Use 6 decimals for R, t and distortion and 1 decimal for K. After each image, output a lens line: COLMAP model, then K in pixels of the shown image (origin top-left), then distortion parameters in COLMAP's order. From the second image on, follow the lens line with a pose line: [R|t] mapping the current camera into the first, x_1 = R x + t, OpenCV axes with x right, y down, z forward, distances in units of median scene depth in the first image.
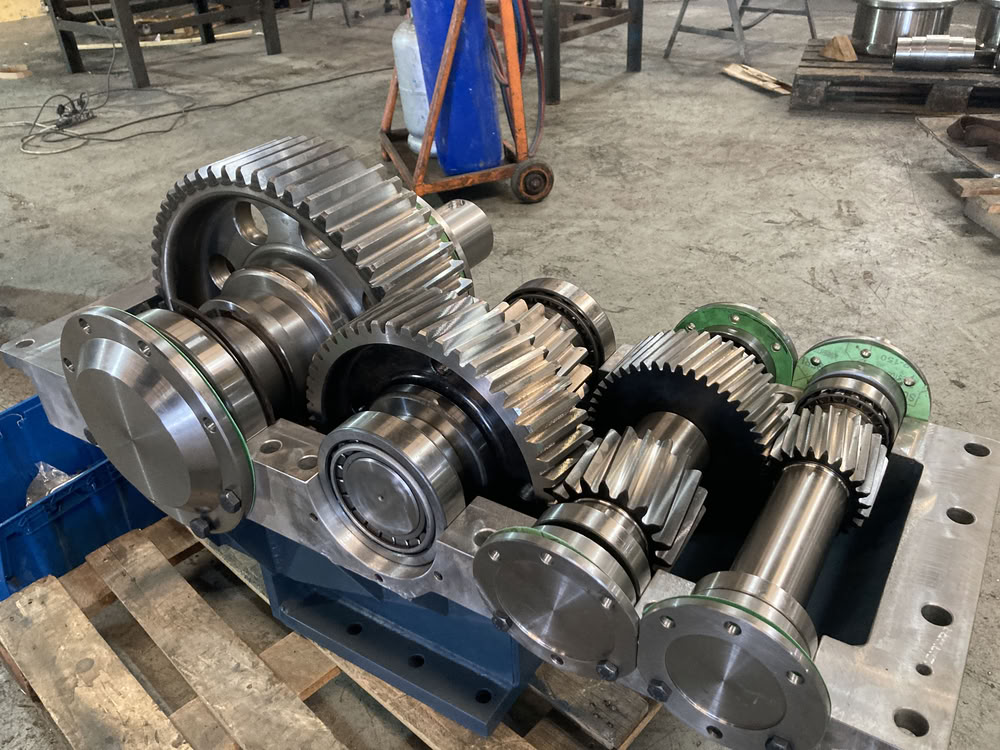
lens RADIAL K [[822.0, 0, 500.0], [0, 822.0, 375.0], [0, 0, 1]] dist [0.010924, 0.019696]
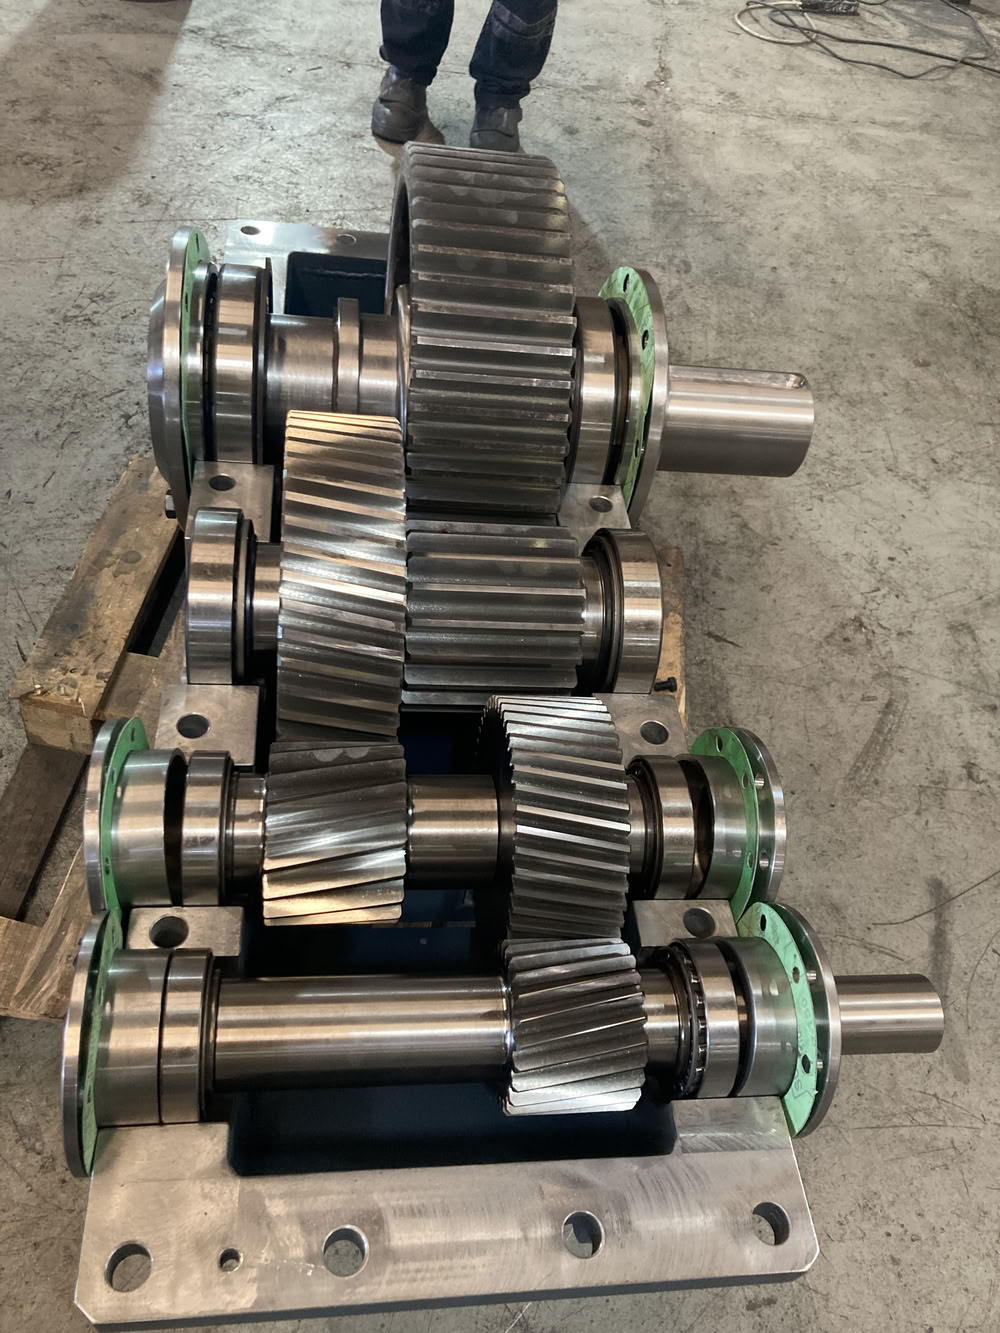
lens RADIAL K [[1095.8, 0, 488.8], [0, 1095.8, 662.1], [0, 0, 1]] dist [0.010924, 0.019696]
pose [[0.599120, 0.678419, -0.425209, 0.379253], [-0.570113, 0.734354, 0.368369, -0.271207], [0.562162, 0.021720, 0.826742, 0.185582]]
